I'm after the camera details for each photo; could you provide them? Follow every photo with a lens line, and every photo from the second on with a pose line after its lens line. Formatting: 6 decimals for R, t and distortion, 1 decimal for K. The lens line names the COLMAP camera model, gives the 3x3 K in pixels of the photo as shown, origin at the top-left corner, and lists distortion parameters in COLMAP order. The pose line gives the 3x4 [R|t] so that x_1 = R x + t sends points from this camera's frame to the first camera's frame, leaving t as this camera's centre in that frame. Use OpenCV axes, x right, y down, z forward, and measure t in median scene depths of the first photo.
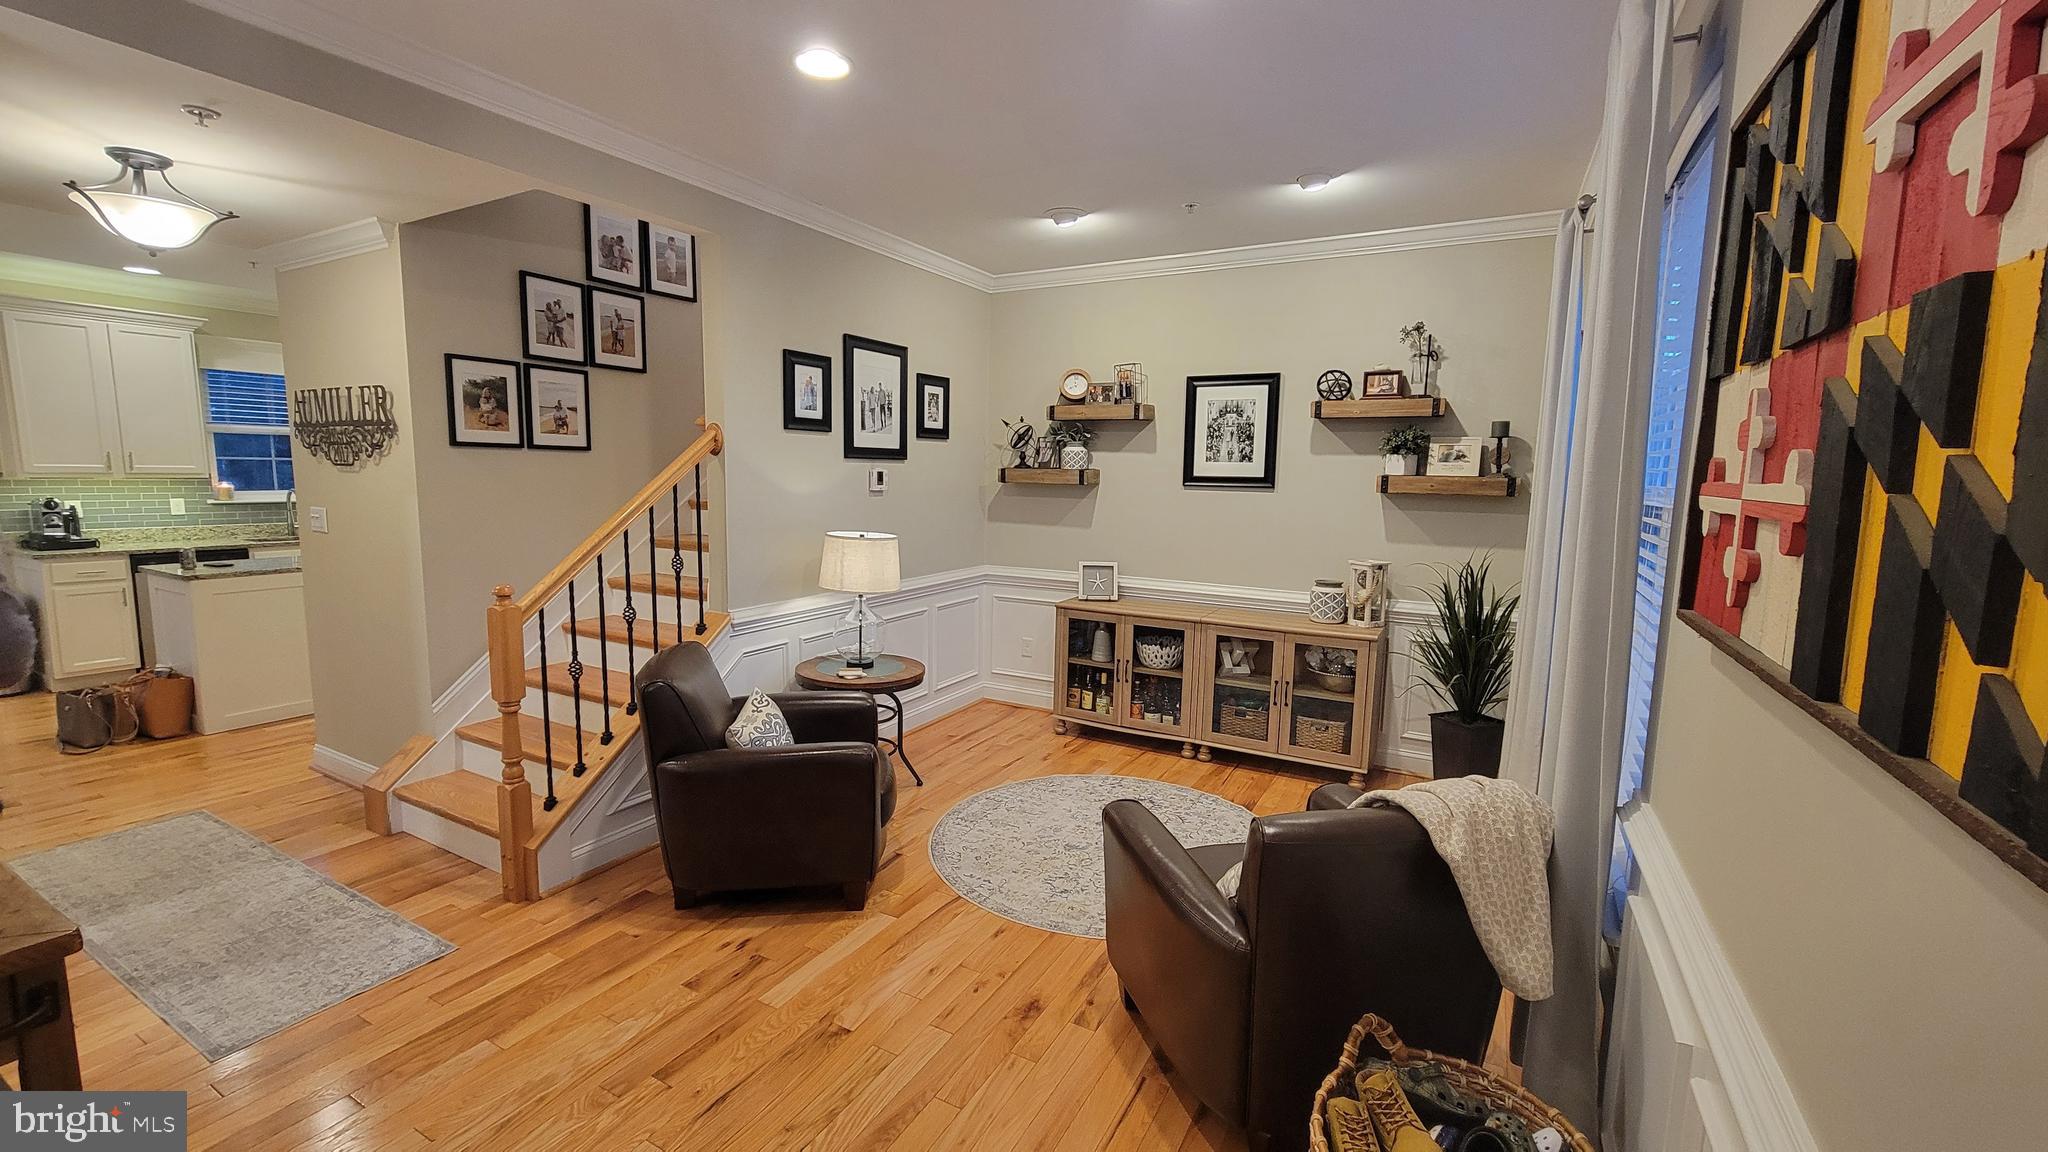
lens RADIAL K [[833.6, 0, 1002.9], [0, 833.6, 568.5], [0, 0, 1]] dist [-0.001075, 0.000059]
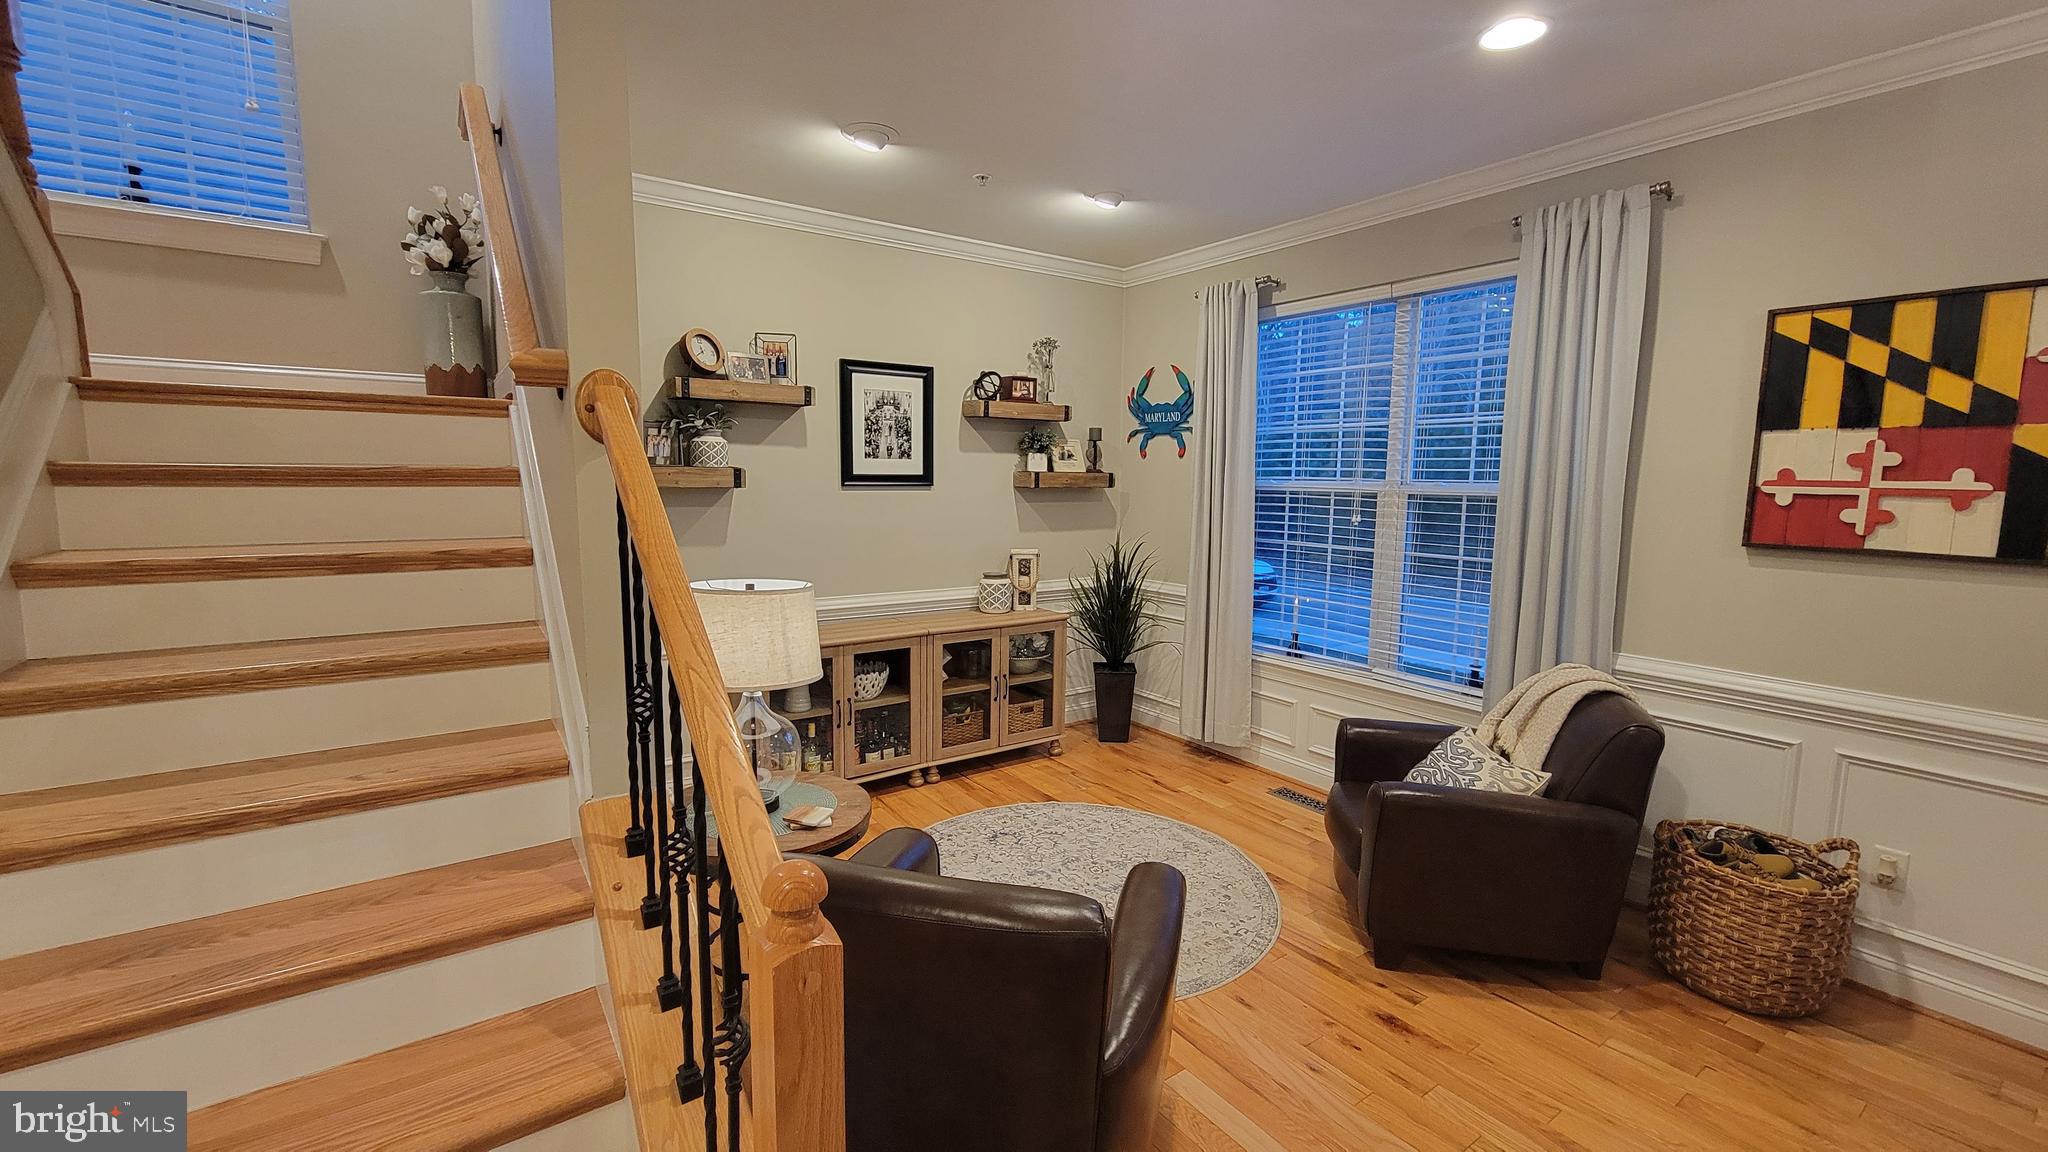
lens RADIAL K [[833.6, 0, 1009.3], [0, 833.6, 575.8], [0, 0, 1]] dist [-0.001075, 0.000059]
pose [[0.436439, -0.120328, 0.891651, -0.510698], [0.104675, 0.991078, 0.082510, -0.063163], [-0.893624, 0.057322, 0.445141, 0.490075]]
